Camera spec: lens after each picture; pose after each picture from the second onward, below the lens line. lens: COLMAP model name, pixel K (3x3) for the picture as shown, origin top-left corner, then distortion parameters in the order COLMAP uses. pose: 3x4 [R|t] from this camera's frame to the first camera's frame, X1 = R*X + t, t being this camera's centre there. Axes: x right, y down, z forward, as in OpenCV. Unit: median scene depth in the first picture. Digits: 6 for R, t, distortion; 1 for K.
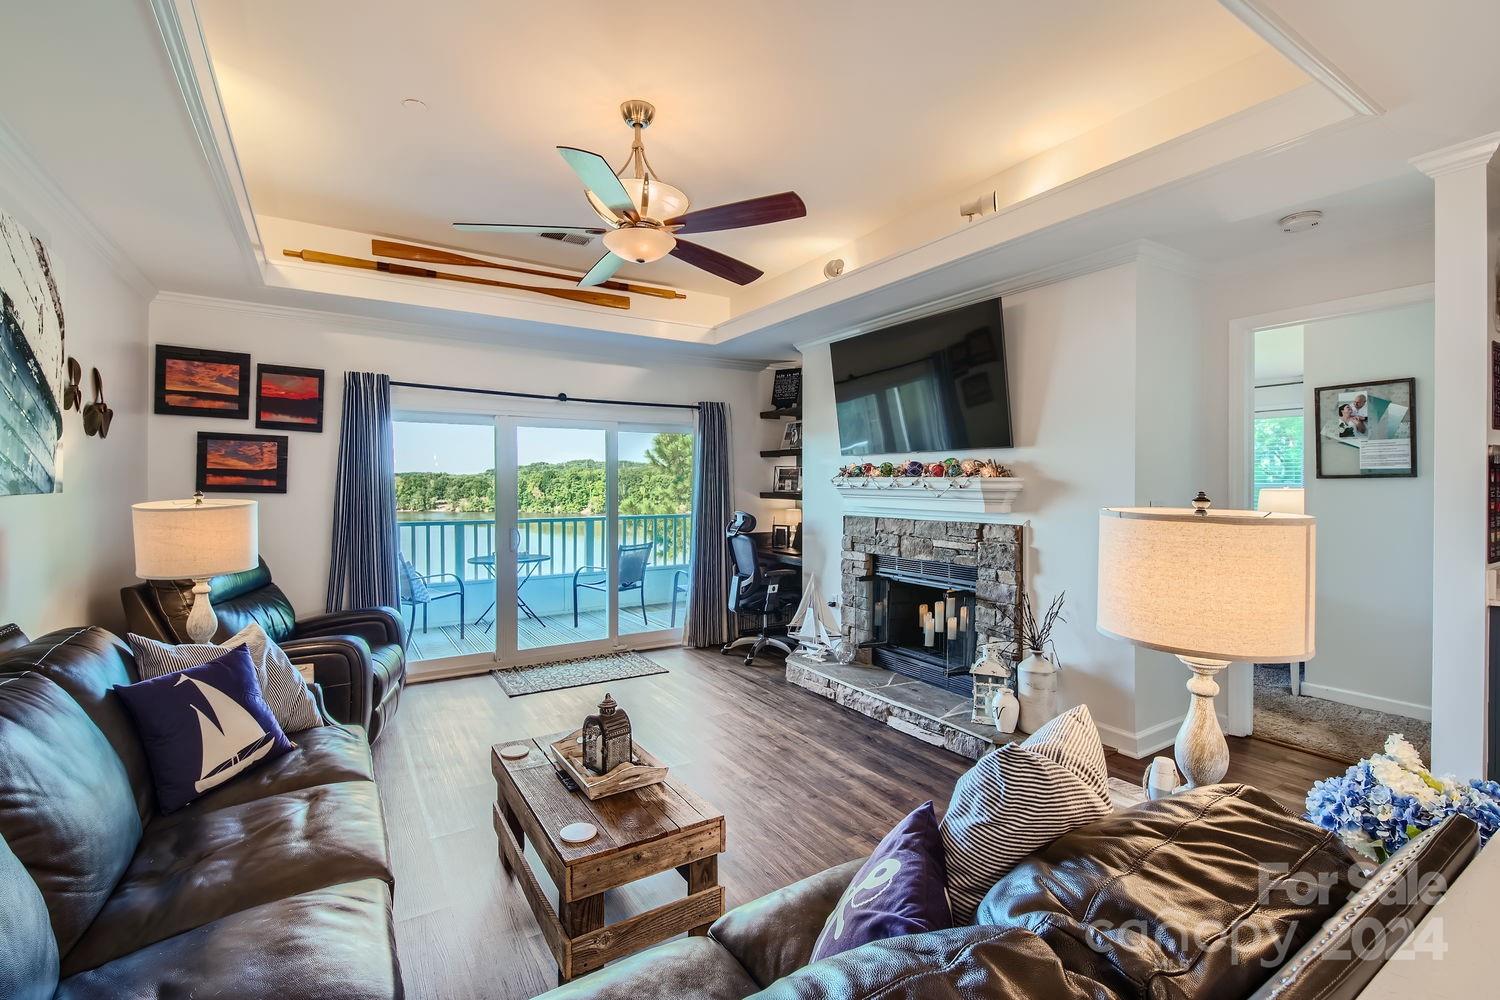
lens RADIAL K [[667.2, 0, 750.1], [0, 667.2, 486.6], [0, 0, 1]] dist [0.009588, -0.011893]
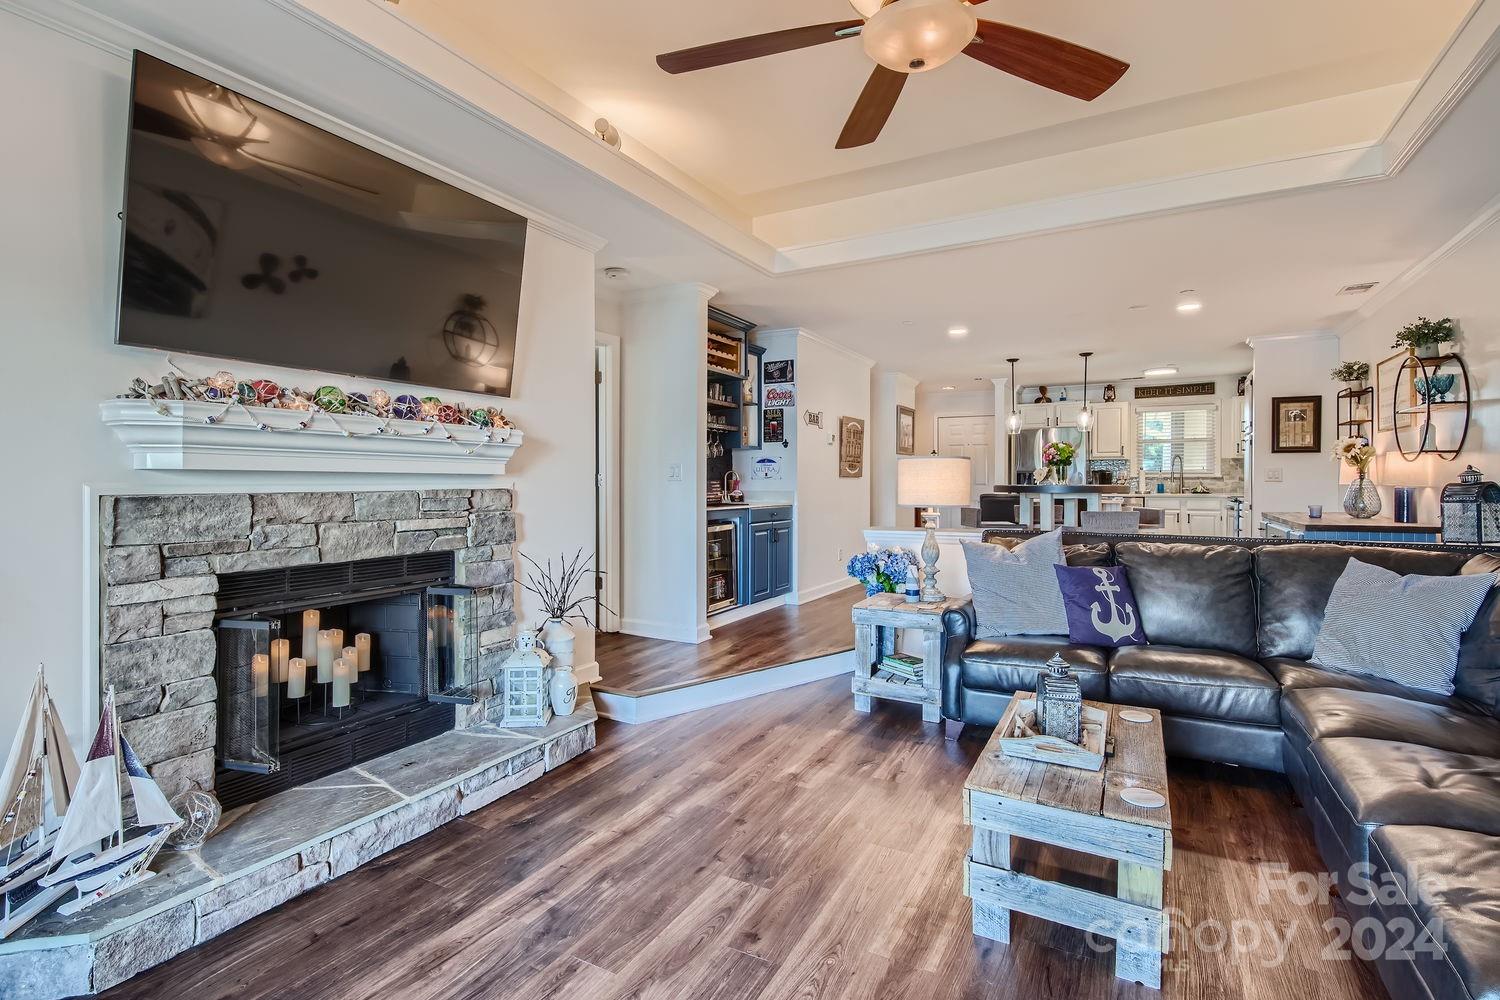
lens RADIAL K [[708.0, 0, 749.3], [0, 708.0, 482.5], [0, 0, 1]] dist [0.002097, -0.000156]
pose [[-0.485541, -0.002806, 0.874210, -0.464913], [0.004056, 0.999977, 0.005463, 0.039377], [-0.874205, 0.006198, -0.485518, 1.004109]]
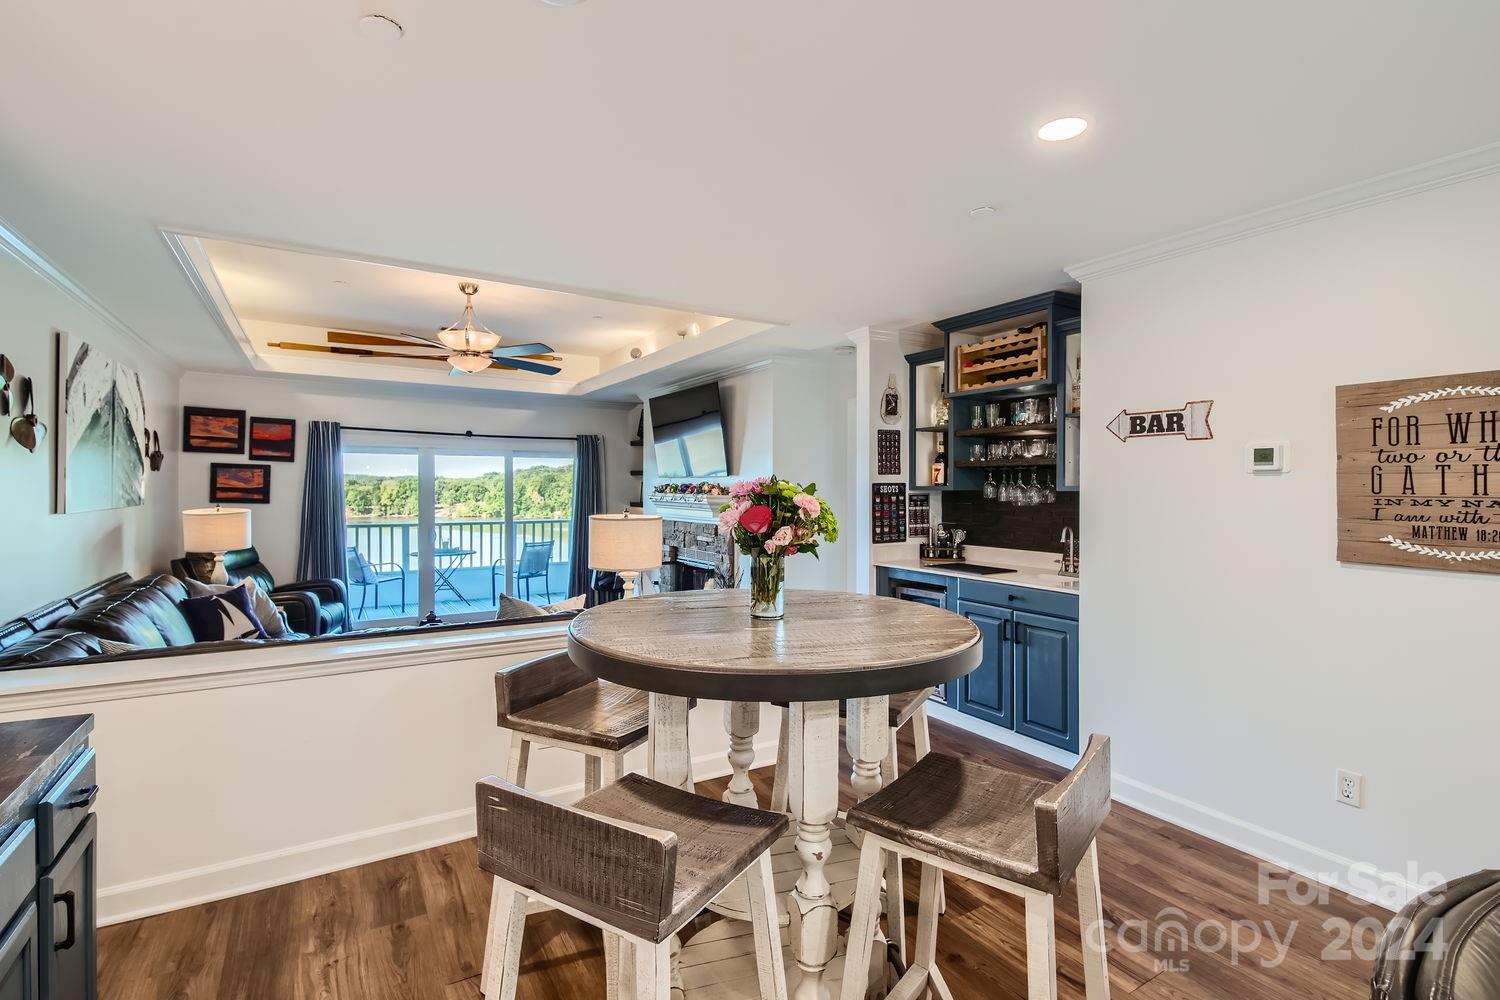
lens RADIAL K [[702.1, 0, 753.7], [0, 702.1, 490.6], [0, 0, 1]] dist [0.000464, -0.001158]
pose [[0.999949, 0.002313, -0.009831, 0.403102], [-0.002324, 0.999997, -0.001055, -0.019750], [0.009829, 0.001077, 0.999951, -0.557363]]
